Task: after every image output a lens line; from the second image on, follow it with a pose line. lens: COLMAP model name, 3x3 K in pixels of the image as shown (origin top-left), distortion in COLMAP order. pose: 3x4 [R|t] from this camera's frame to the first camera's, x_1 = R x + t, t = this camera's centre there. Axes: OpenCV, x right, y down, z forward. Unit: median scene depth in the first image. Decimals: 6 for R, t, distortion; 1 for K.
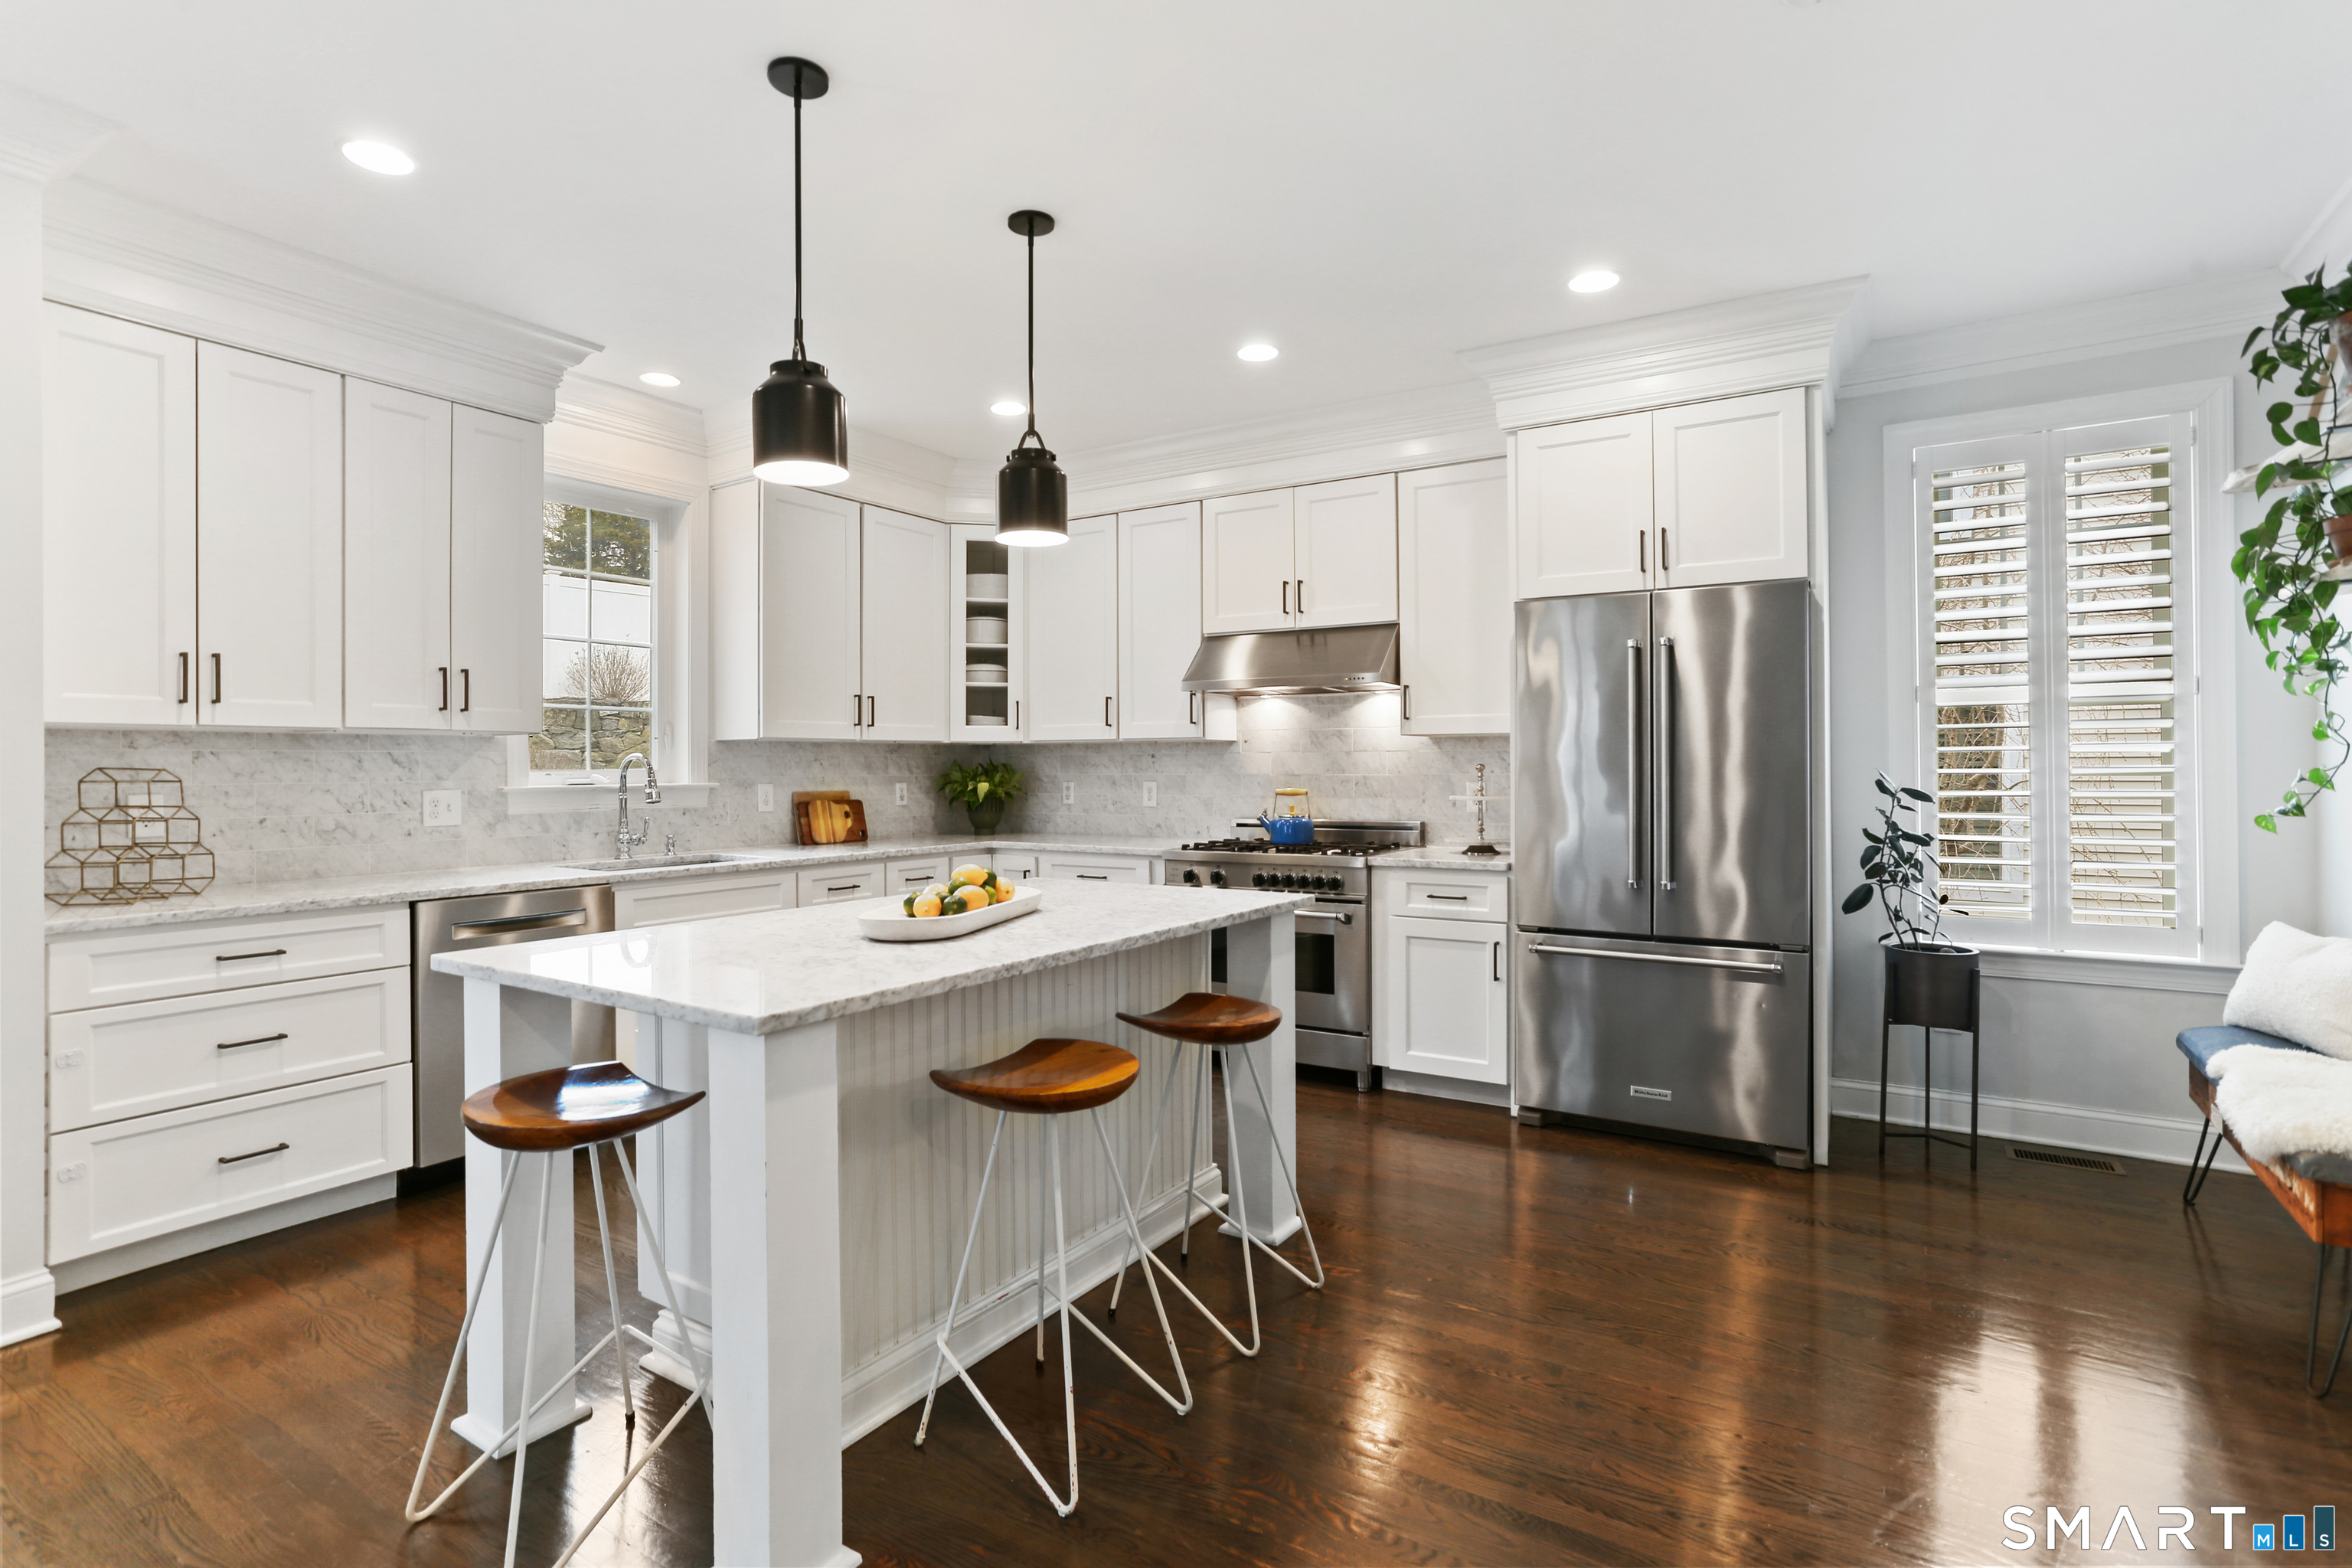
lens RADIAL K [[1141.5, 0, 1170.0], [0, 1141.5, 754.9], [0, 0, 1]] dist [-0.045429, 0.026605]
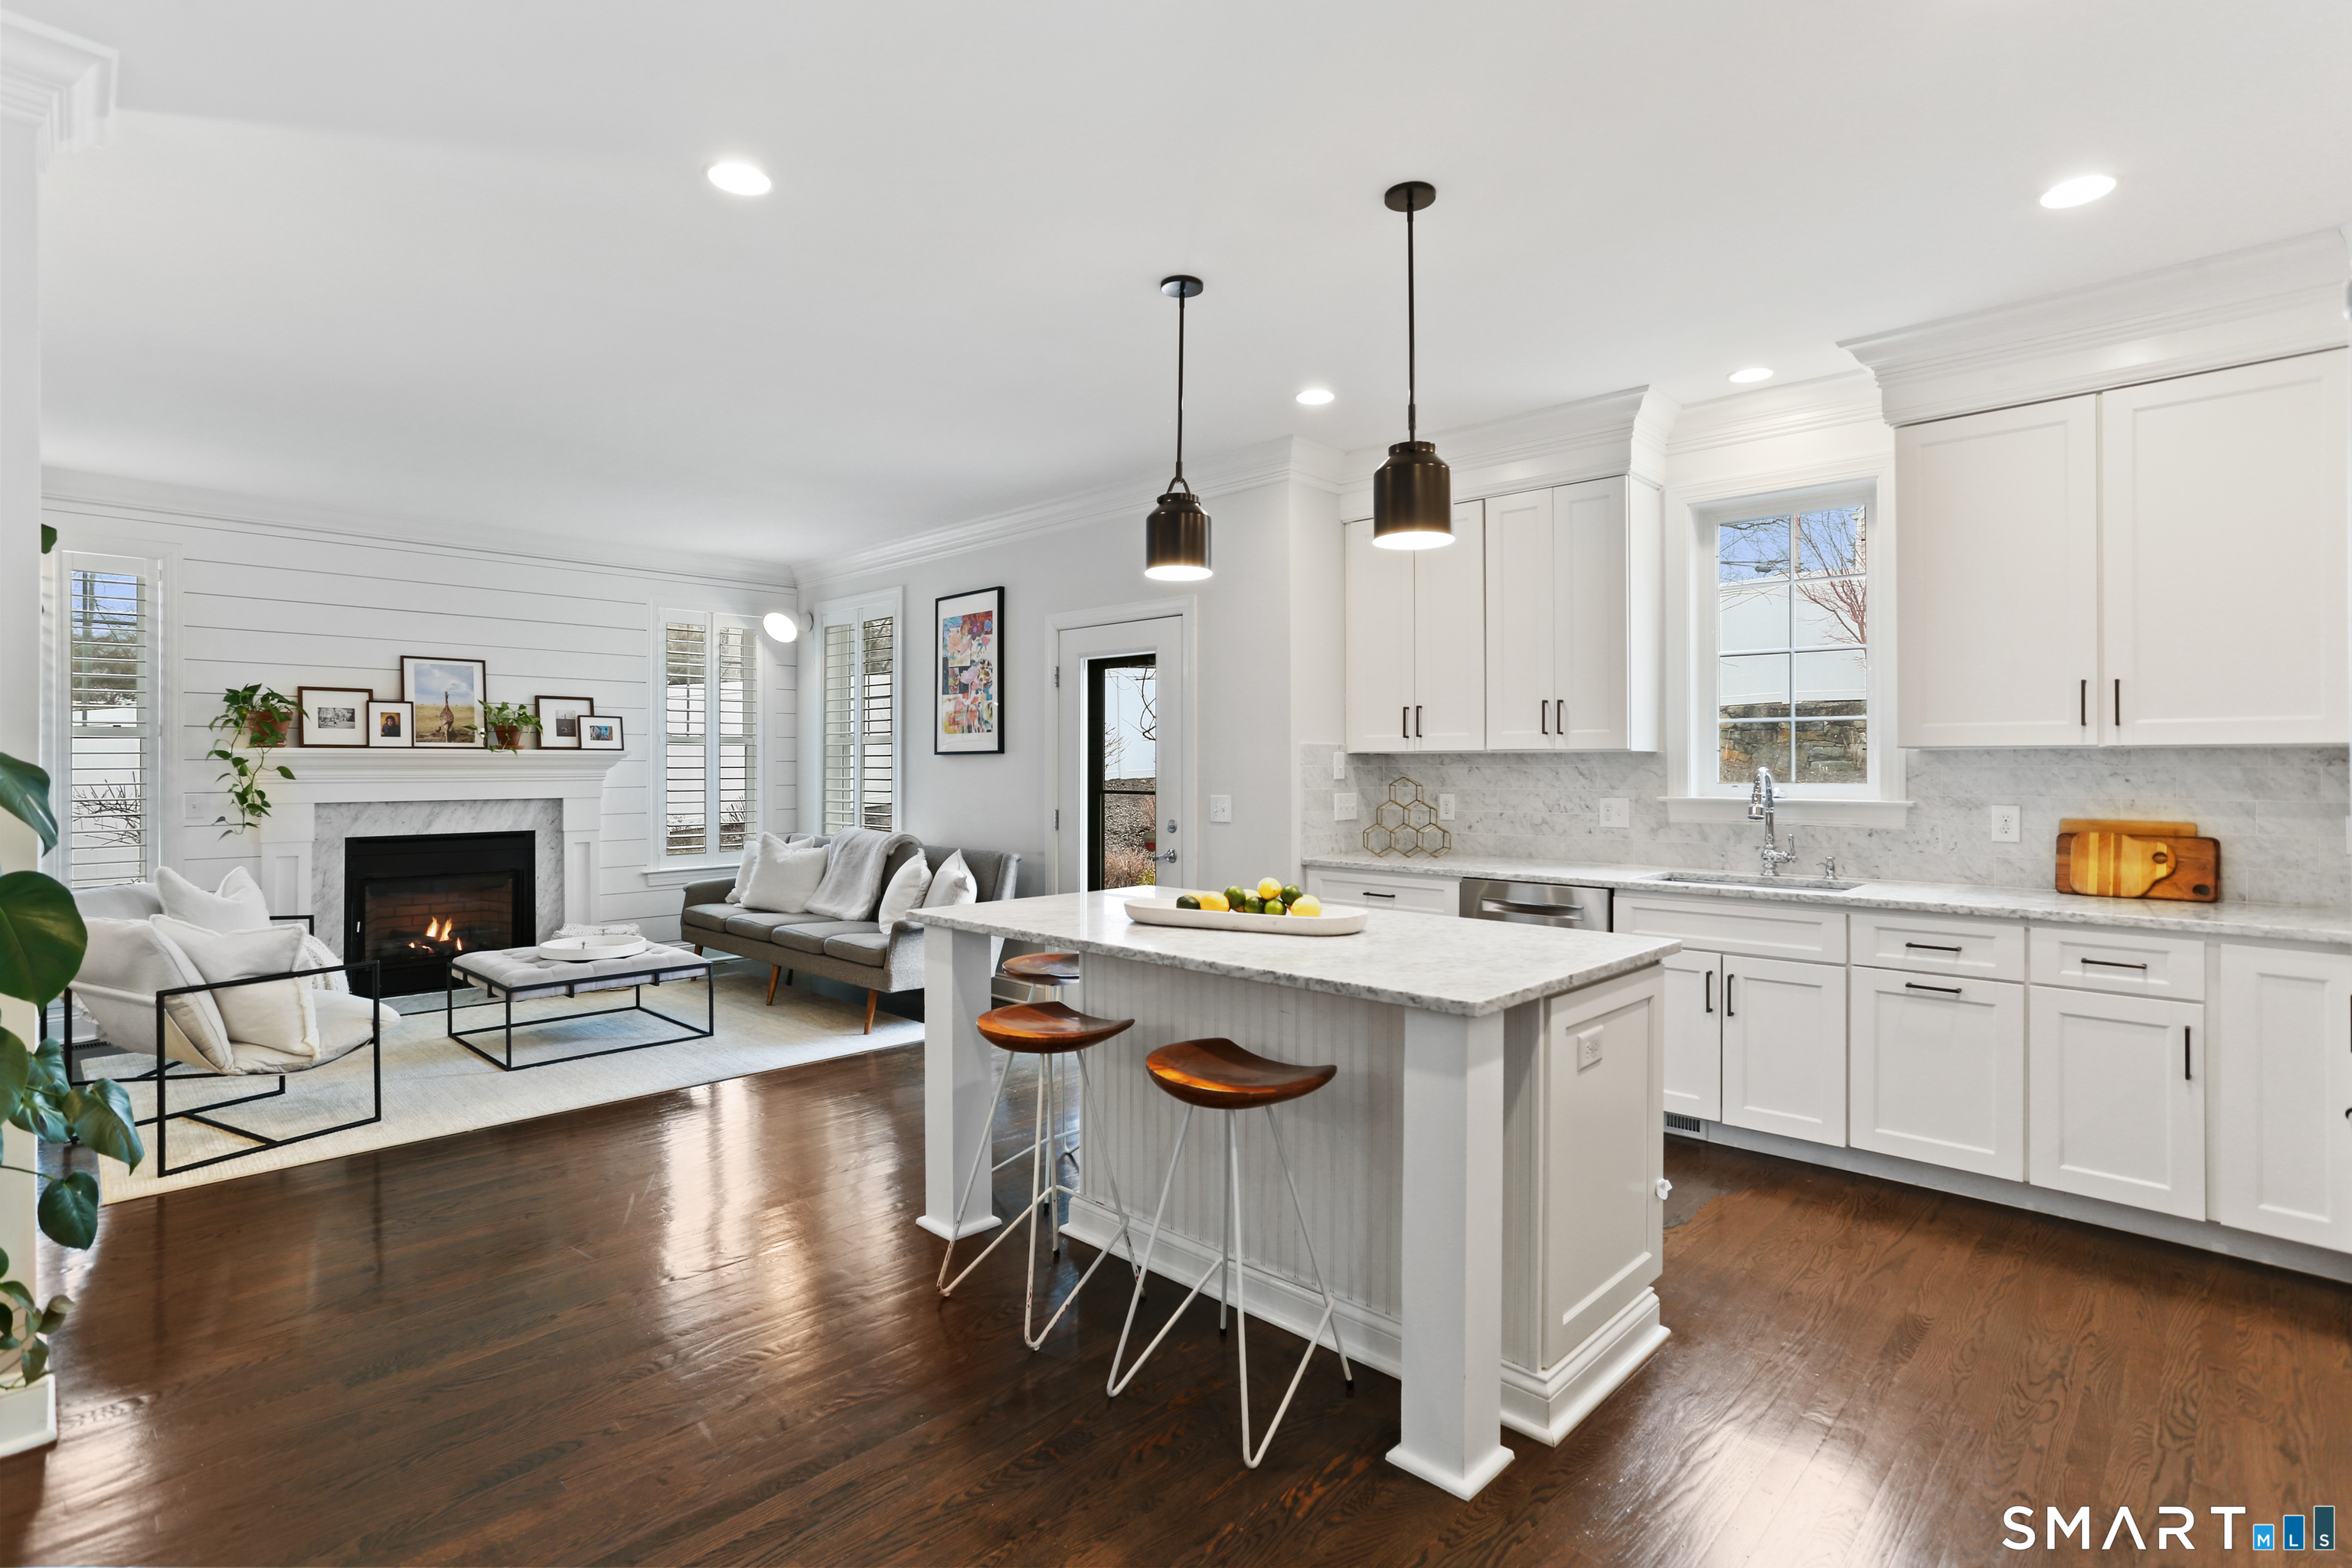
lens RADIAL K [[1141.5, 0, 1189.2], [0, 1141.5, 759.5], [0, 0, 1]] dist [-0.045429, 0.026605]
pose [[-0.190963, -0.001202, -0.981597, 0.550140], [0.008969, 0.999955, -0.002969, -0.008904], [0.981556, -0.009371, -0.190943, 0.679160]]
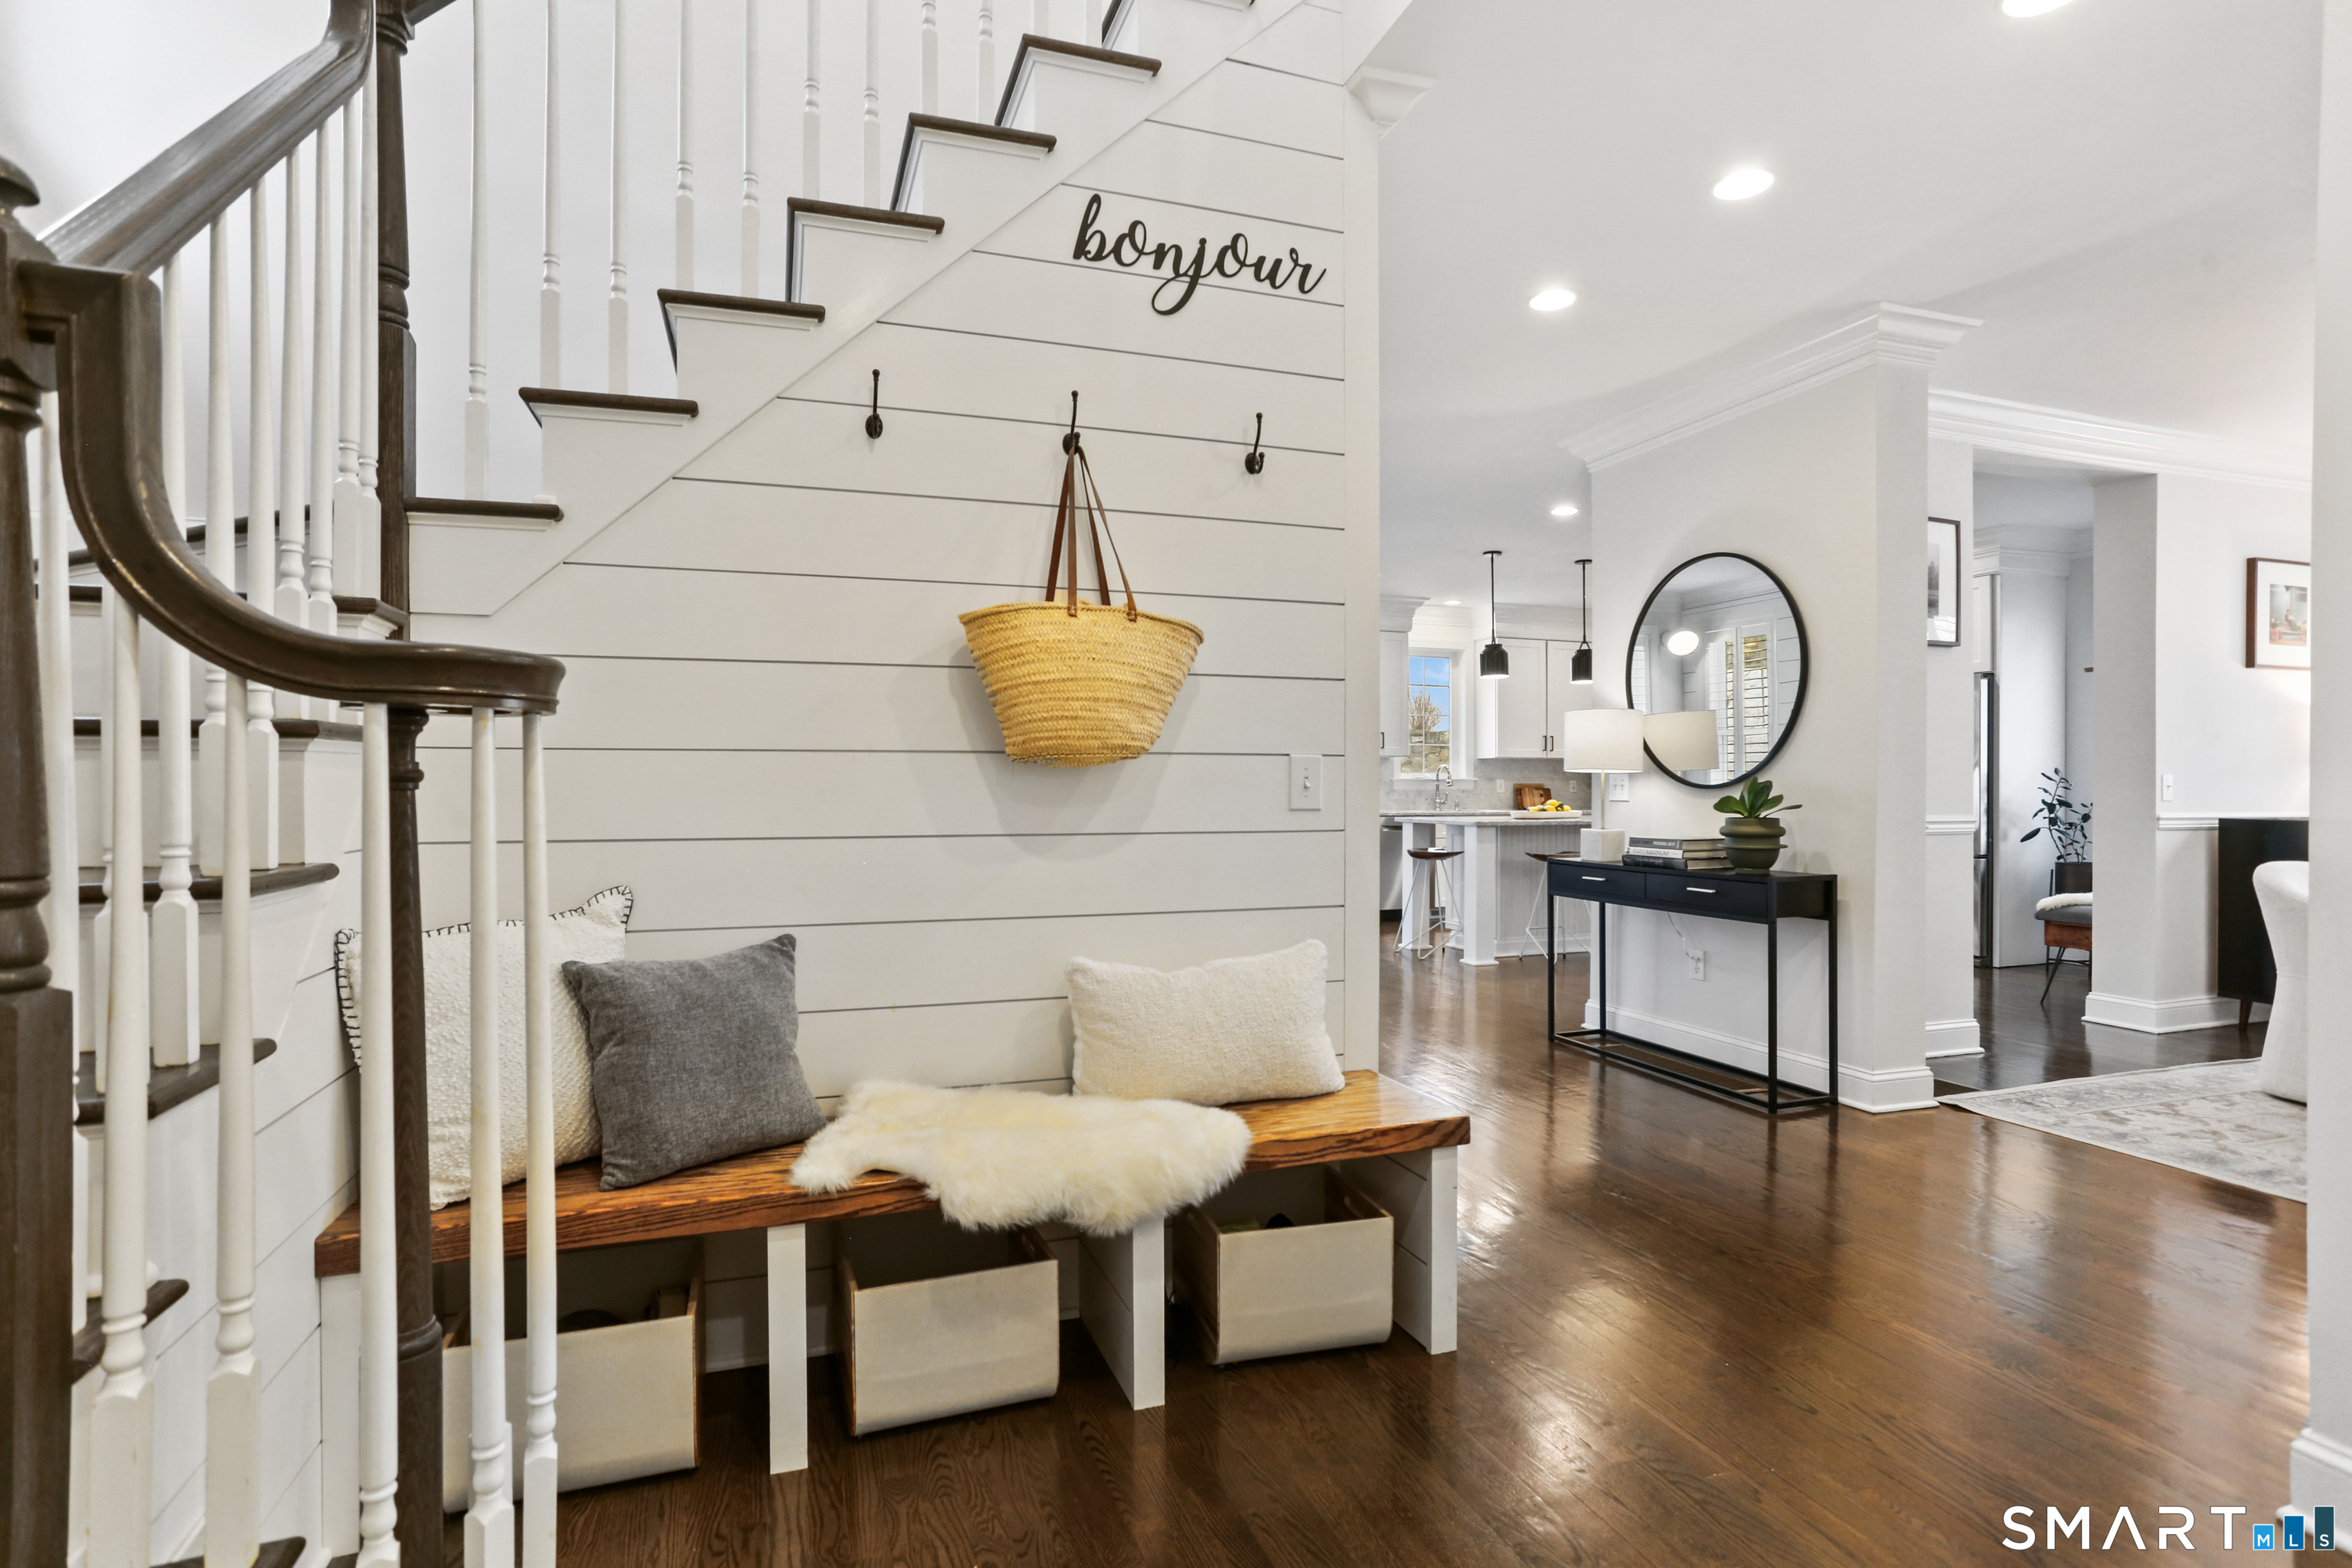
lens RADIAL K [[1141.5, 0, 1166.9], [0, 1141.5, 781.5], [0, 0, 1]] dist [-0.045429, 0.026605]
pose [[0.785730, 0.003983, -0.618557, 0.512357], [0.001245, 0.999967, 0.008021, 0.013352], [0.618568, -0.007073, 0.785699, -1.150862]]
